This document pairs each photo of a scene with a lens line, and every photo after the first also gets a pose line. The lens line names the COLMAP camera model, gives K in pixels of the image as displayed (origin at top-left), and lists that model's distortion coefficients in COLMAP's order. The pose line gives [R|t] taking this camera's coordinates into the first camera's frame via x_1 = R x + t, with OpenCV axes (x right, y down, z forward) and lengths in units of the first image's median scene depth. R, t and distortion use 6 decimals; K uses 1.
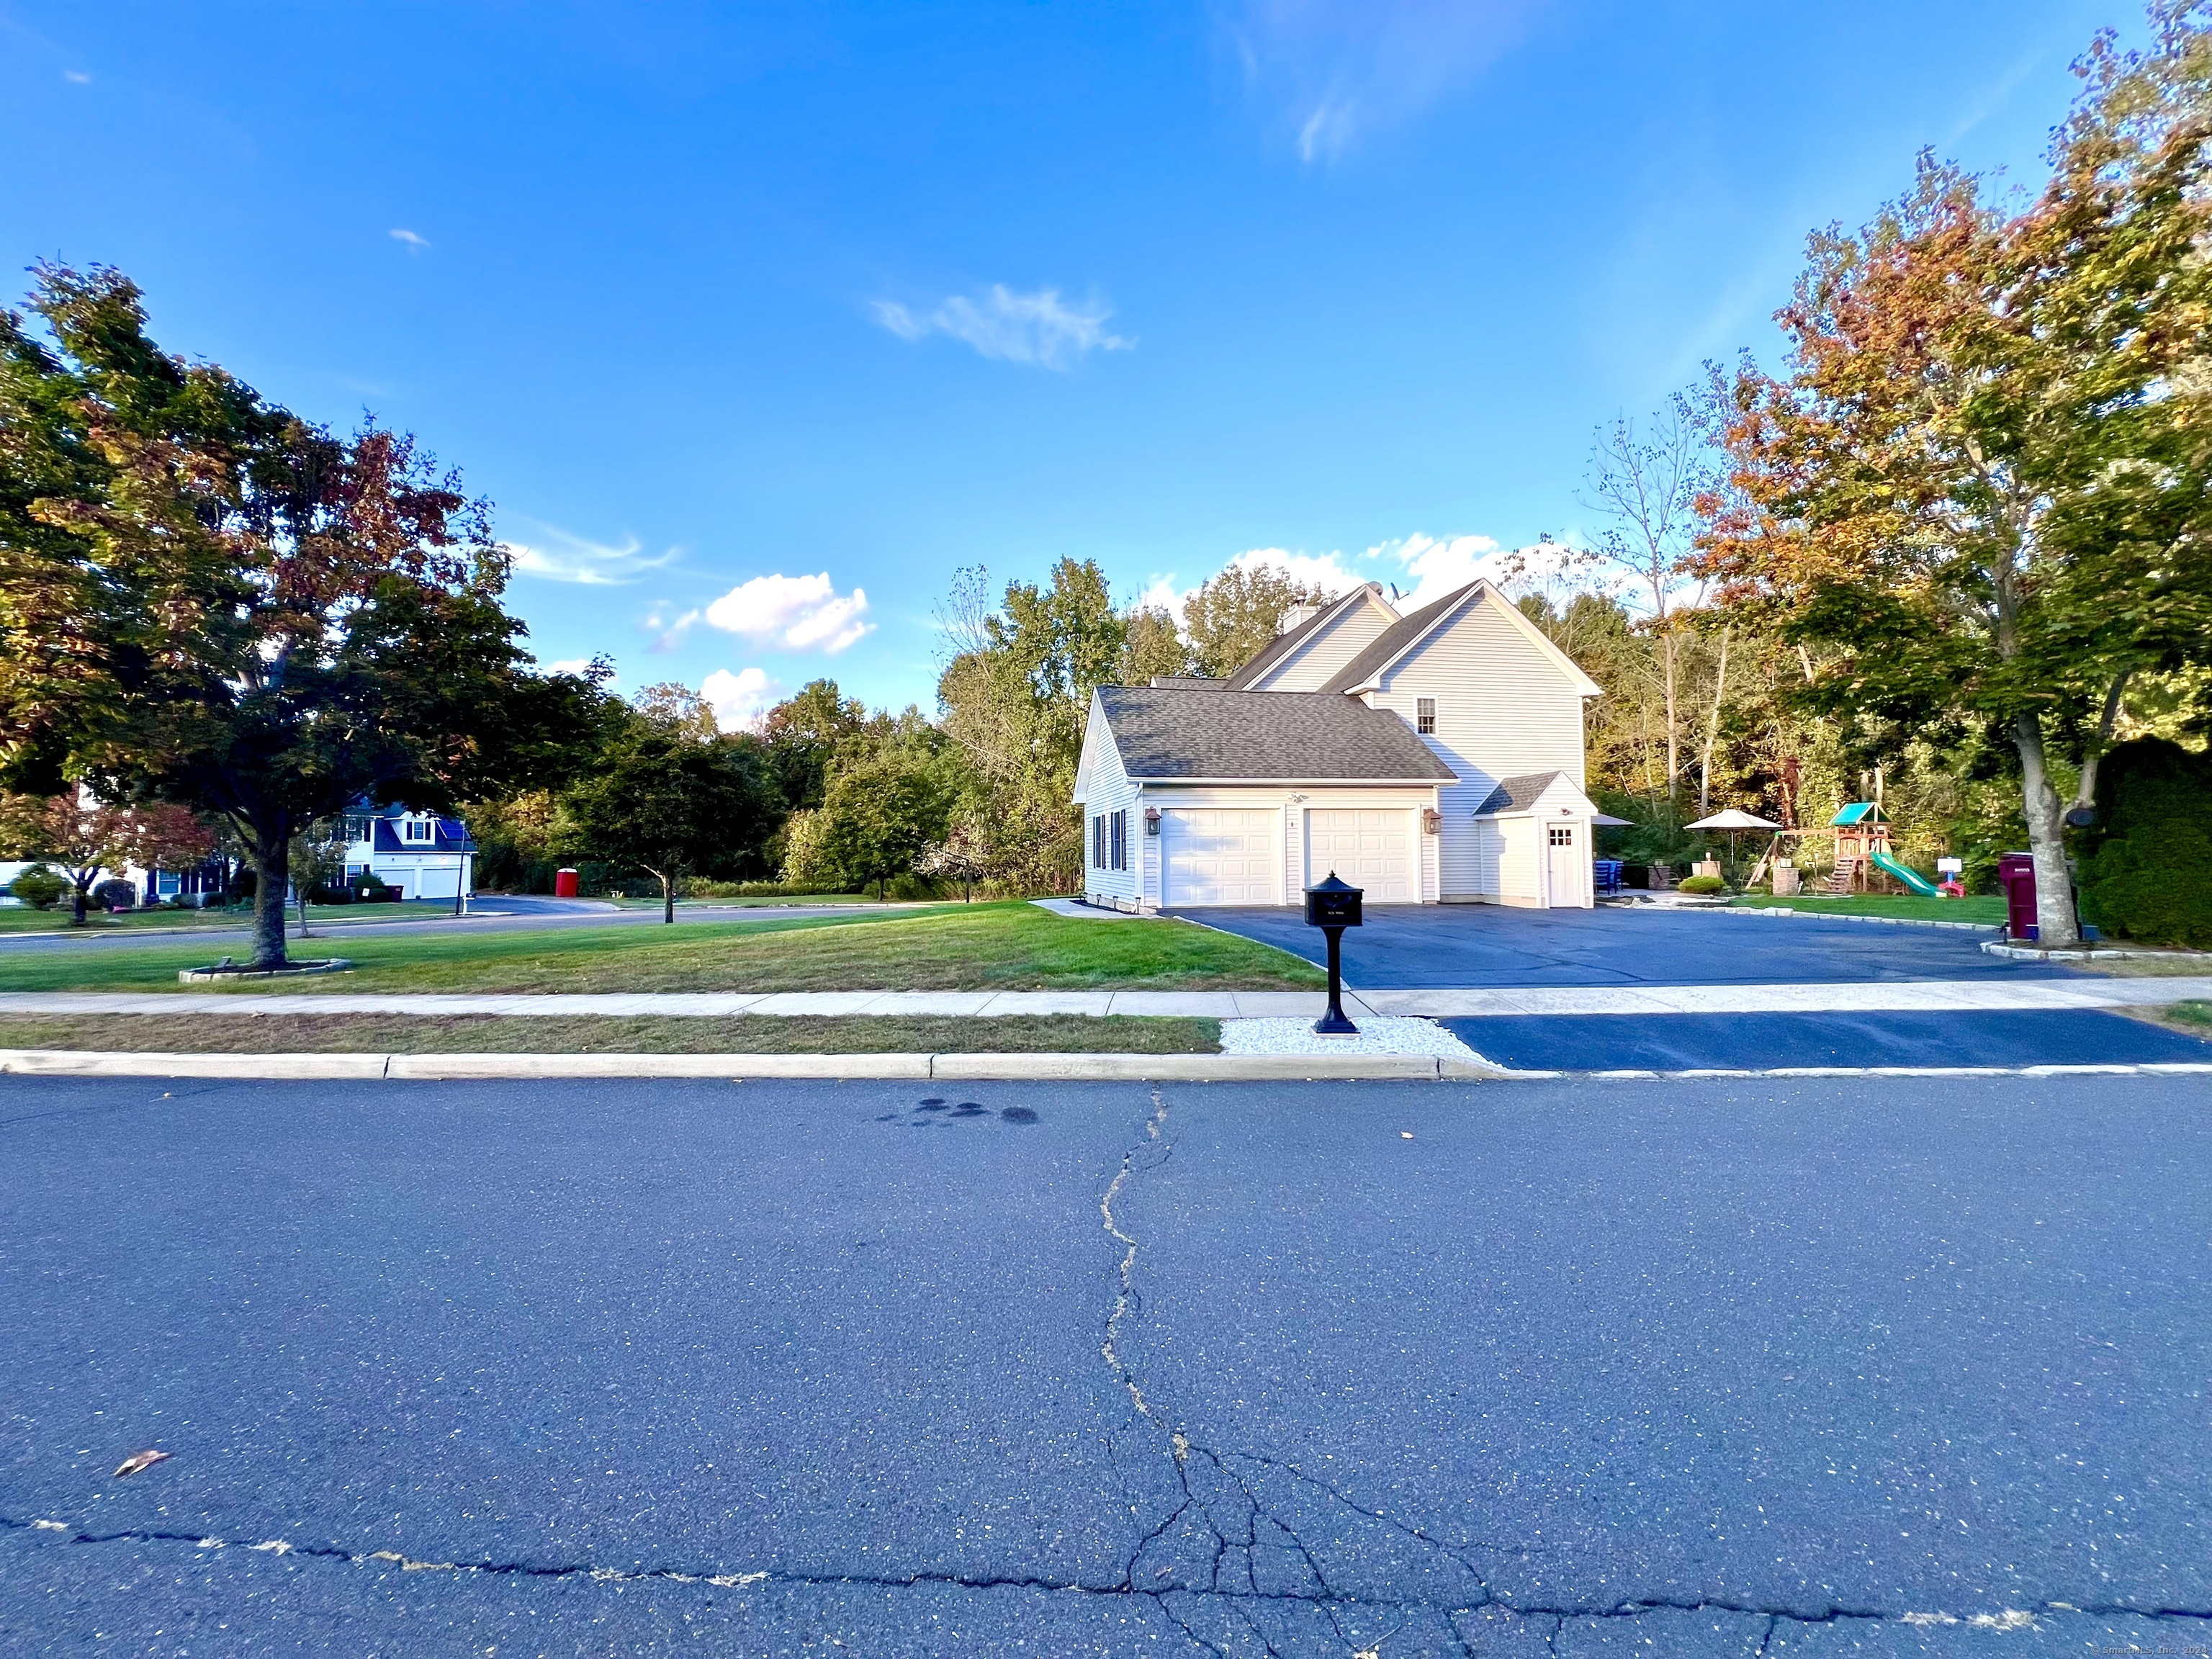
lens RADIAL K [[885.5, 0, 1099.3], [0, 885.5, 822.1], [0, 0, 1]] dist [-0.002600, -0.000104]
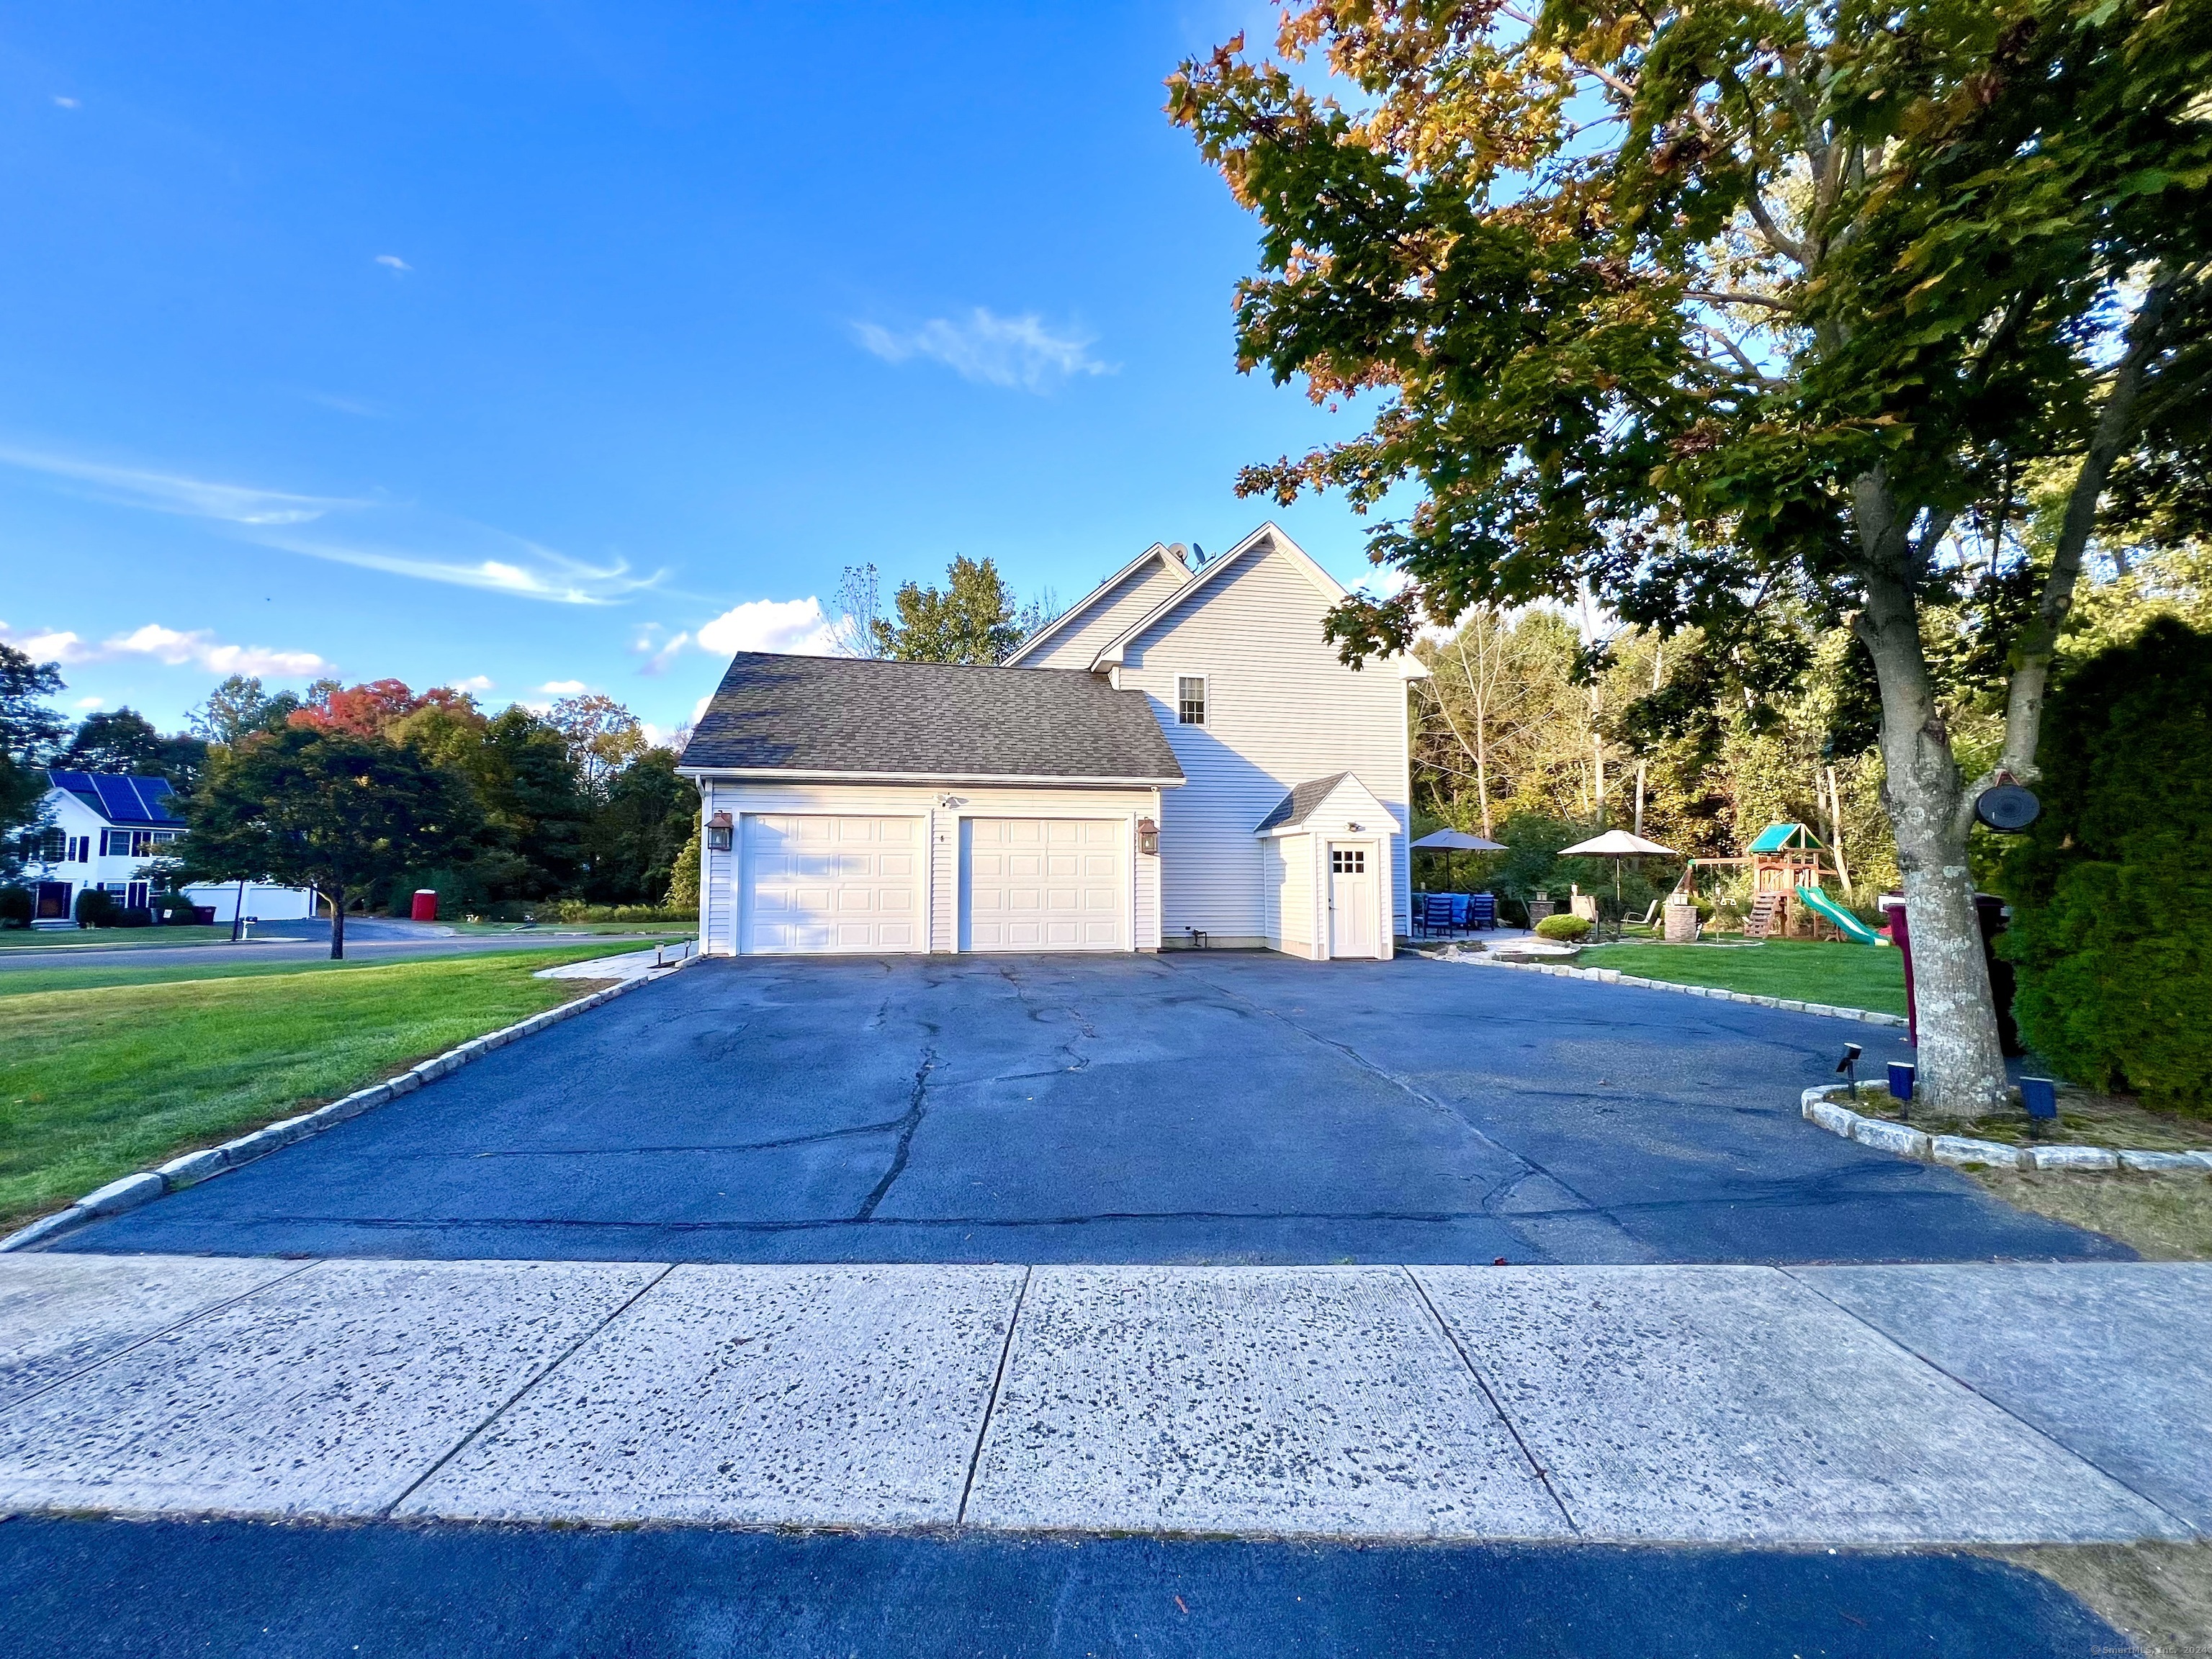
lens RADIAL K [[882.6, 0, 1100.4], [0, 882.6, 823.0], [0, 0, 1]] dist [-0.003164, 0.000680]
pose [[0.999942, 0.010449, 0.002627, 0.287007], [-0.010369, 0.999529, -0.028875, 0.007574], [-0.002928, 0.028846, 0.999580, 0.246521]]
